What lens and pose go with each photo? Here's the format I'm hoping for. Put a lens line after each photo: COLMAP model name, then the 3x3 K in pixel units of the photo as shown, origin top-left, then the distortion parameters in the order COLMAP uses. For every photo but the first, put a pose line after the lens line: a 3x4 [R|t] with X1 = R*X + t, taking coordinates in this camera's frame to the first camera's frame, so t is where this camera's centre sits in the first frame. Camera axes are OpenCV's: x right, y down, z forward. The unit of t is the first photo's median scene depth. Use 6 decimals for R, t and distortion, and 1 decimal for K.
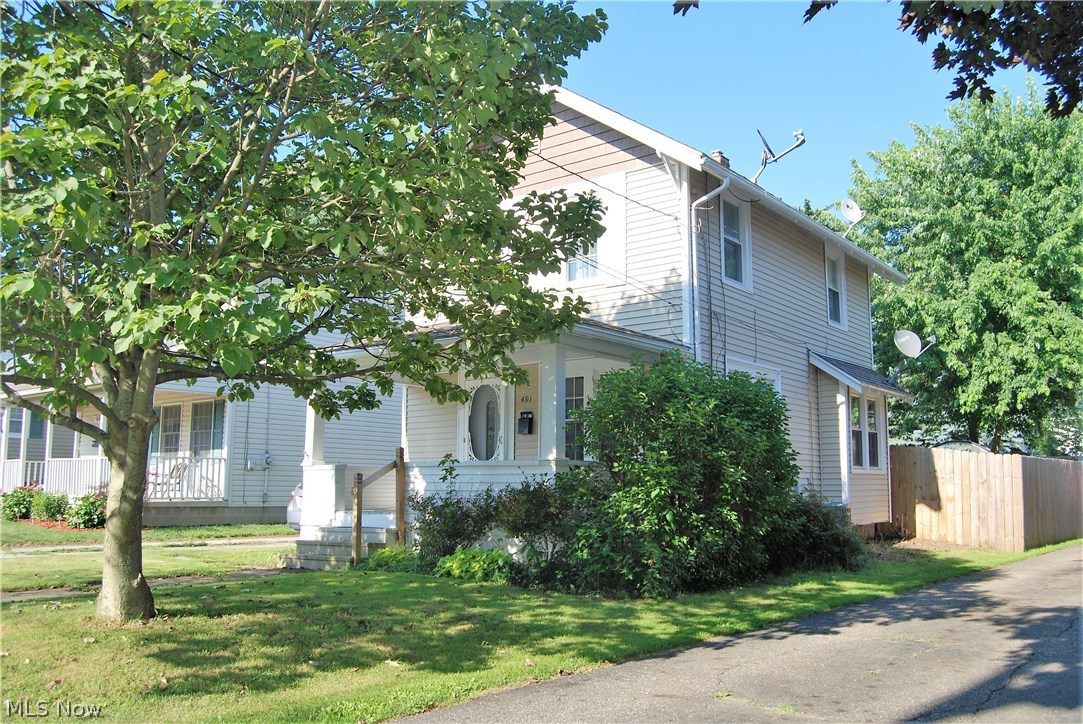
lens RADIAL K [[913.0, 0, 541.5], [0, 913.0, 362.0], [0, 0, 1]] dist [-0.000150, 0.000077]
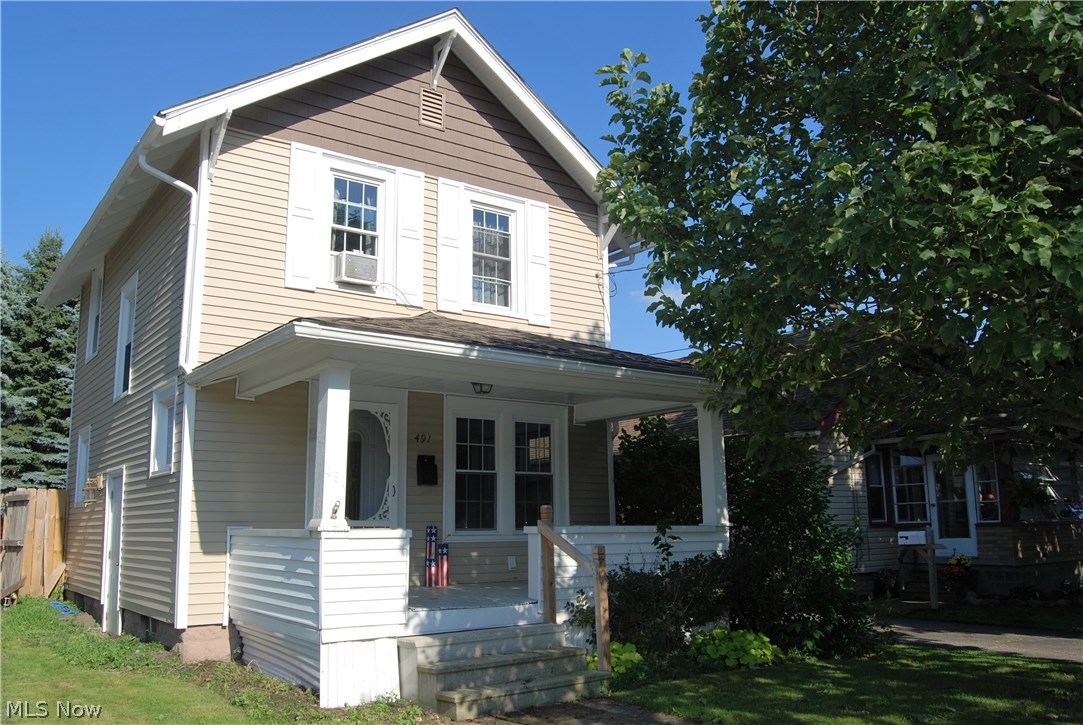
lens RADIAL K [[913.0, 0, 541.5], [0, 913.0, 362.5], [0, 0, 1]] dist [-0.000150, 0.000077]
pose [[0.286275, 0.166104, 0.943640, -0.788280], [-0.128656, 0.982604, -0.133931, 0.074688], [-0.949471, -0.083064, 0.302665, 0.754598]]
